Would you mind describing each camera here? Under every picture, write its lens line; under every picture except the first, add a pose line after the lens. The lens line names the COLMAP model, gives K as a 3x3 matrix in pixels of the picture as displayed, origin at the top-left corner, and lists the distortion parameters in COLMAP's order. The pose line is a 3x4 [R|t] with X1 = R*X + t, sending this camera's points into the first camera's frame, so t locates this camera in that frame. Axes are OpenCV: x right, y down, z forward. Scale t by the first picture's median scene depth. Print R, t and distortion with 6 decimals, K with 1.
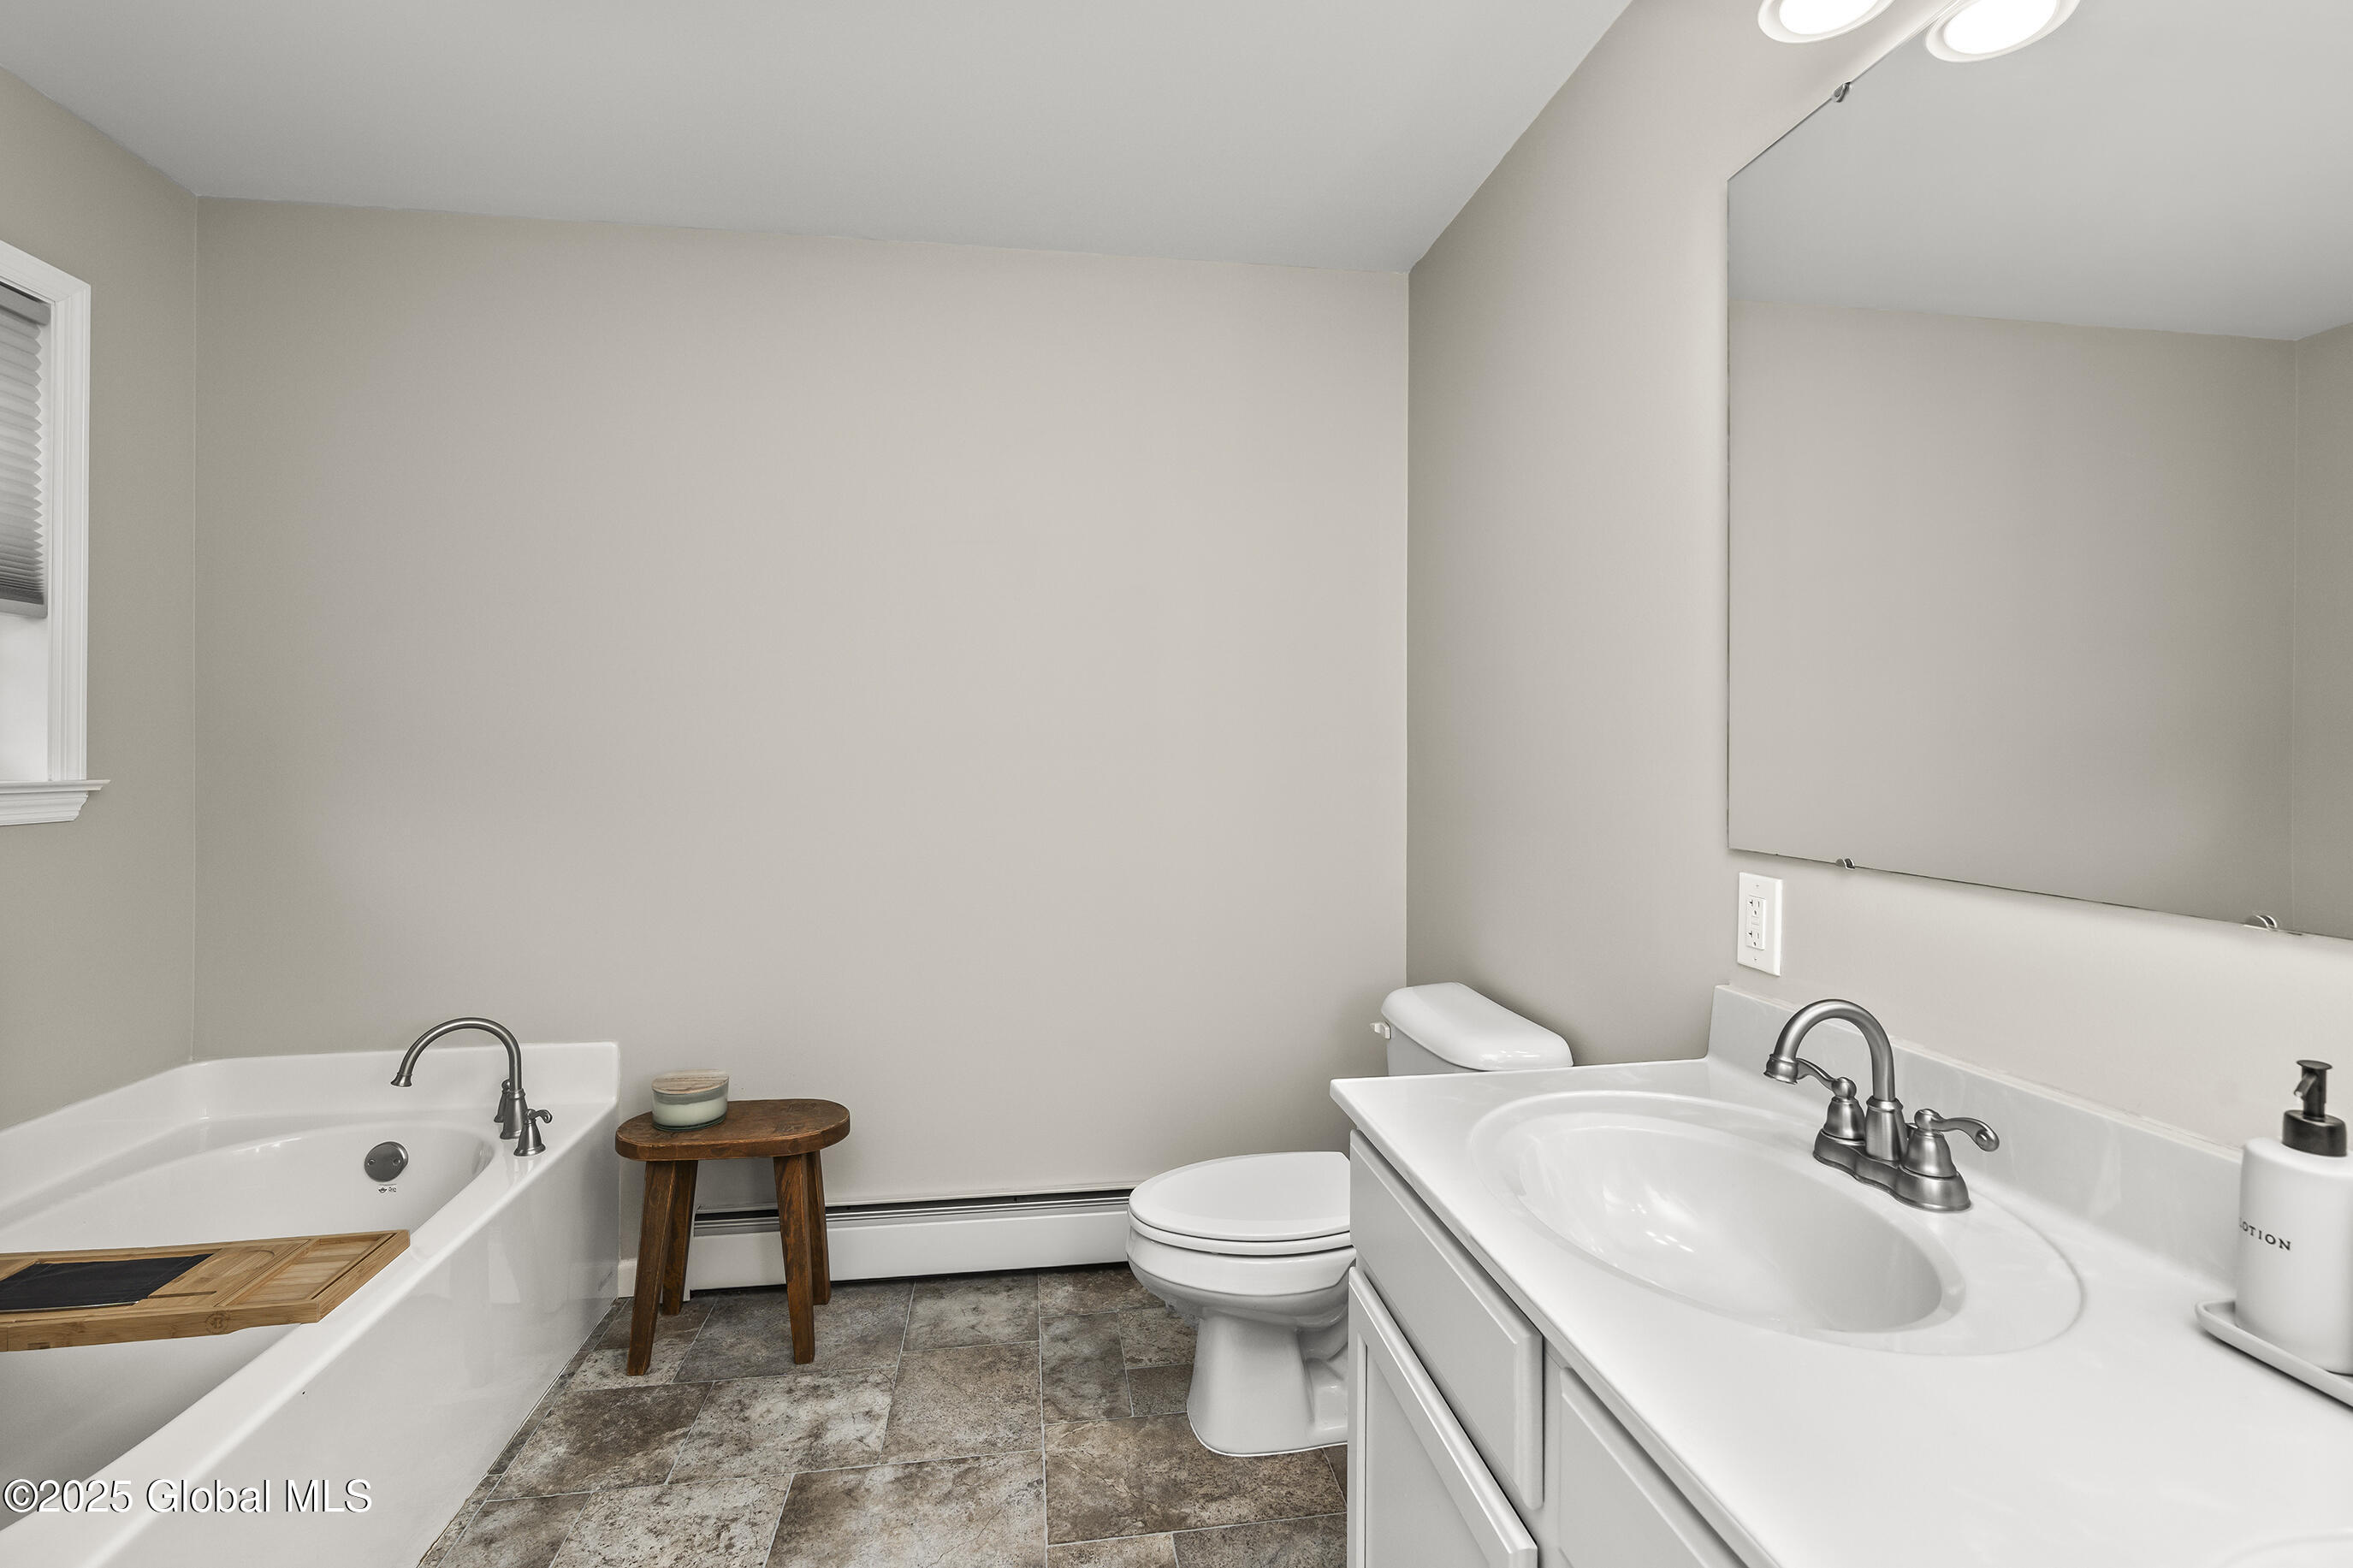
lens RADIAL K [[1068.3, 0, 1191.5], [0, 1068.3, 741.6], [0, 0, 1]] dist [-0.008469, 0.003427]
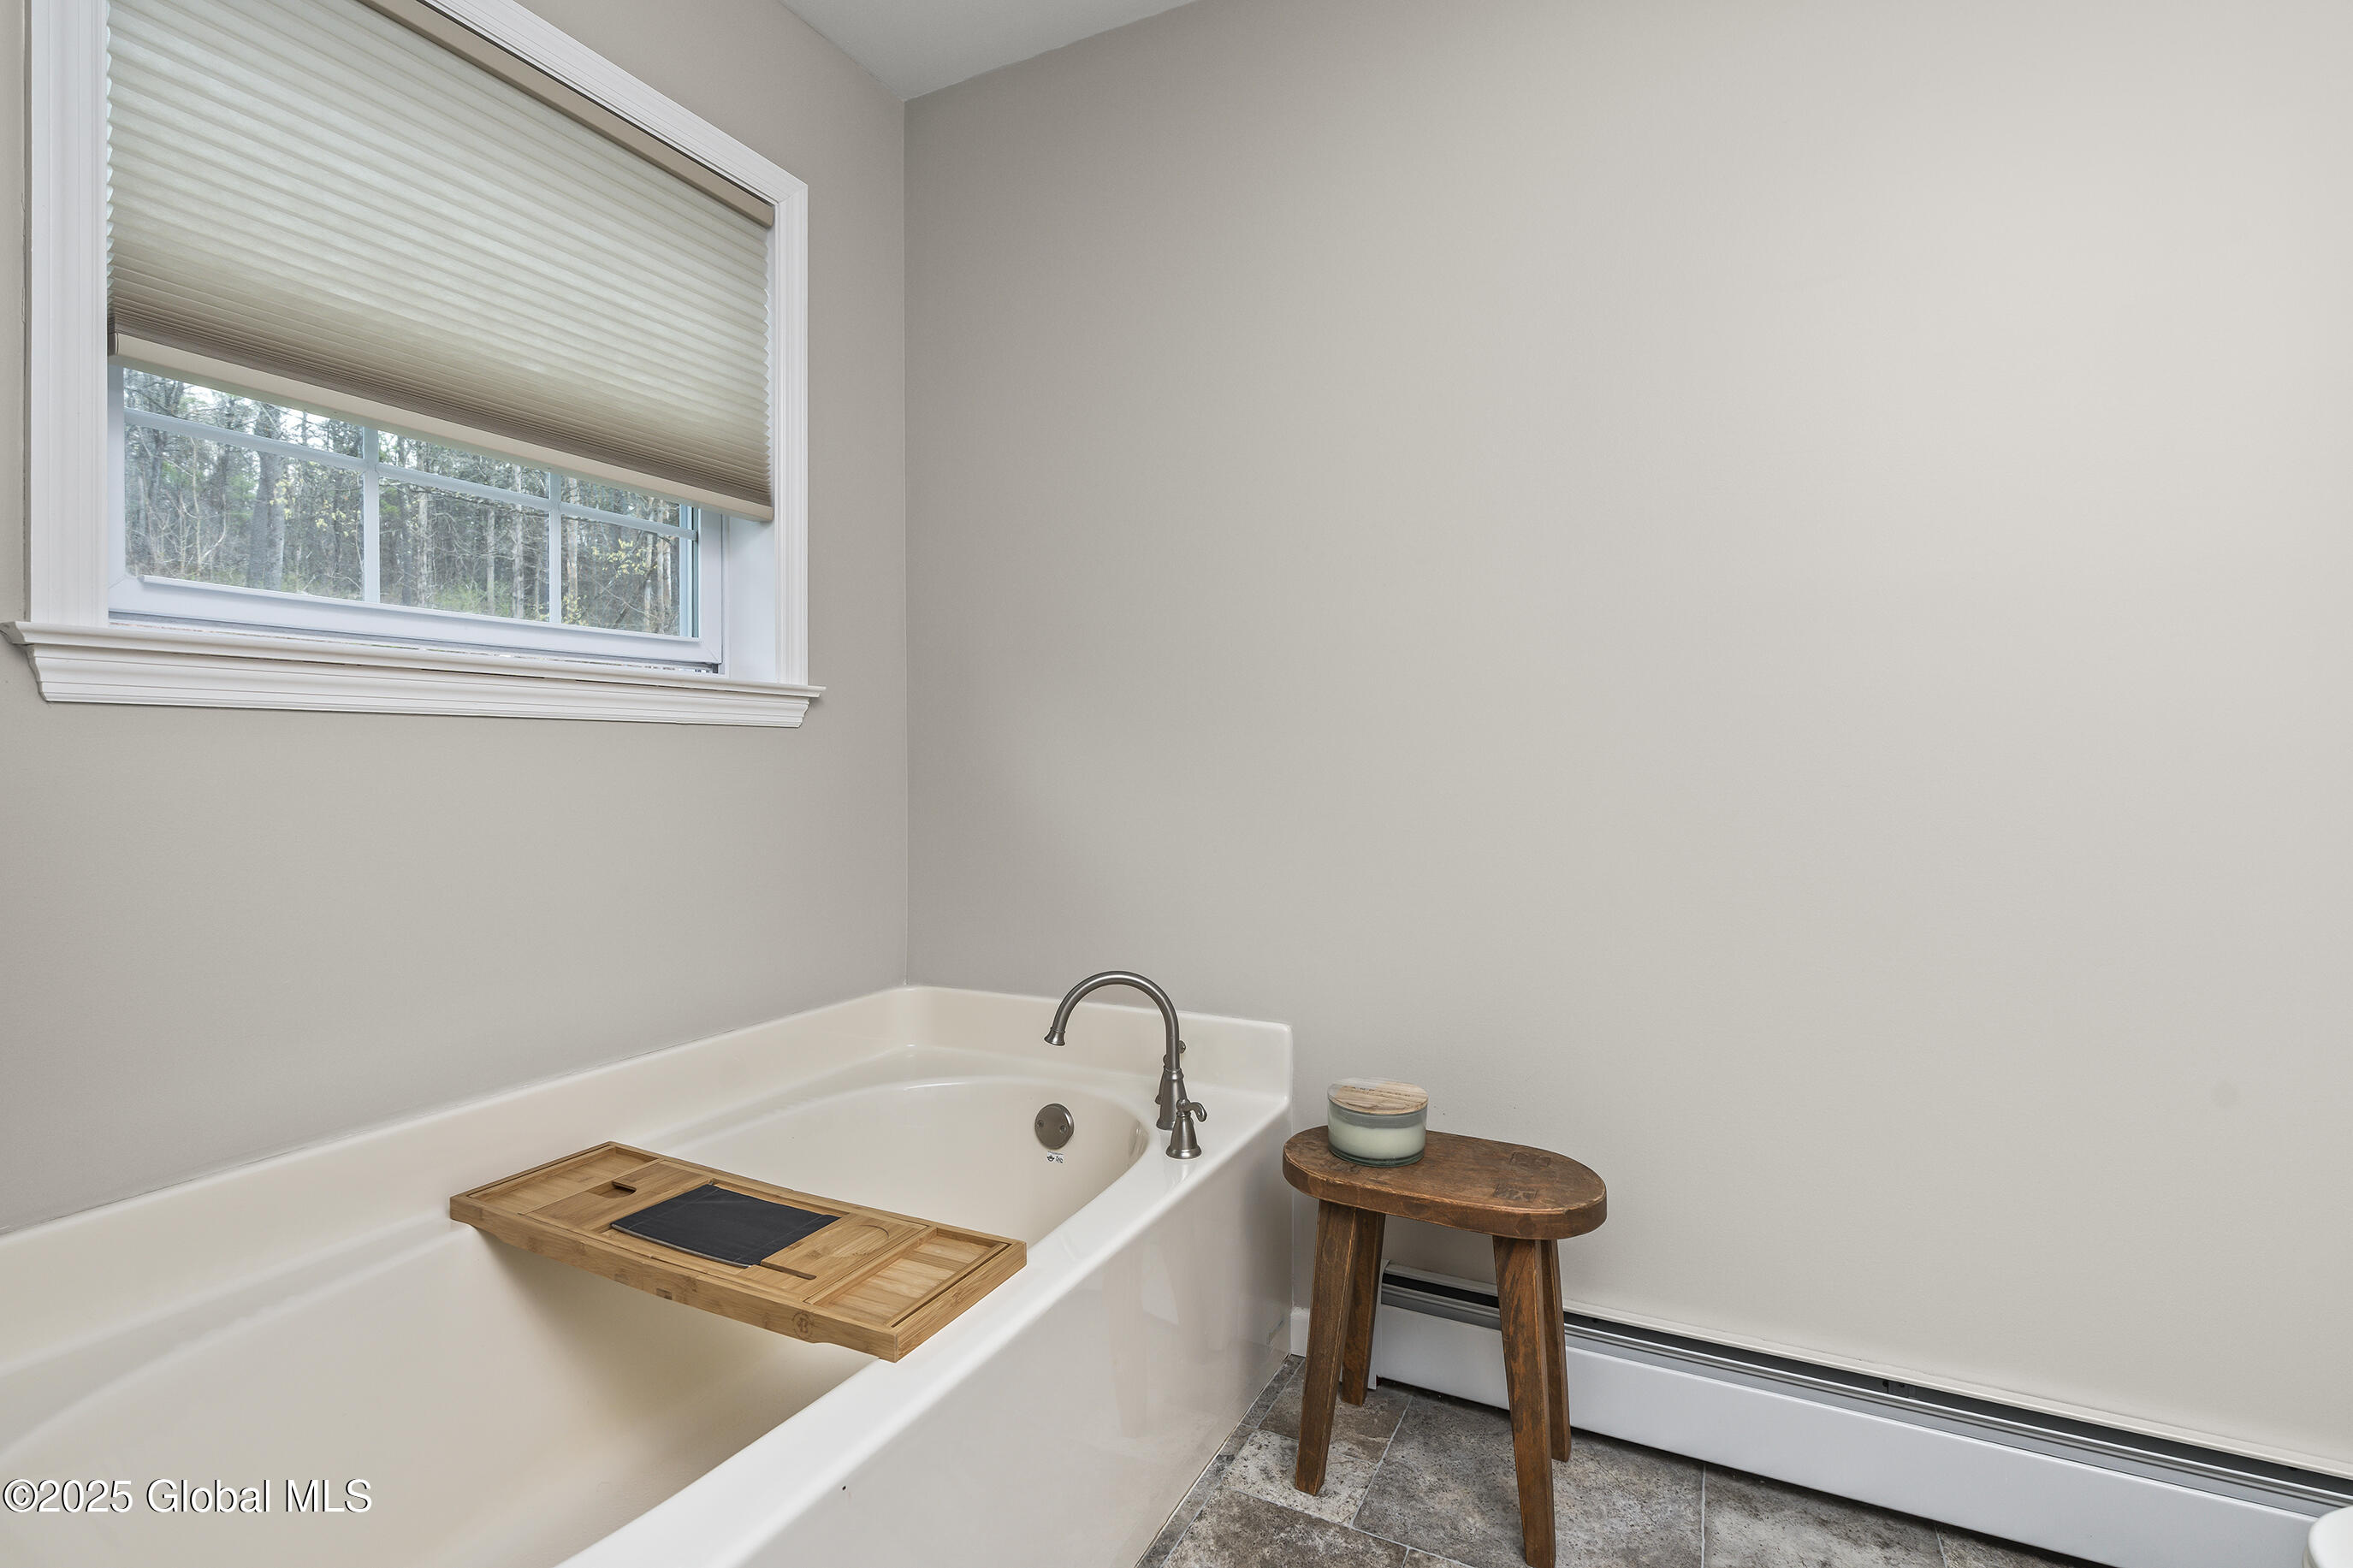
lens RADIAL K [[1068.3, 0, 1179.6], [0, 1068.3, 782.3], [0, 0, 1]] dist [-0.008469, 0.003427]
pose [[0.811566, 0.009126, -0.584190, -0.175611], [0.009553, 0.999537, 0.028885, 0.095198], [0.584183, -0.029023, 0.811103, 0.379979]]
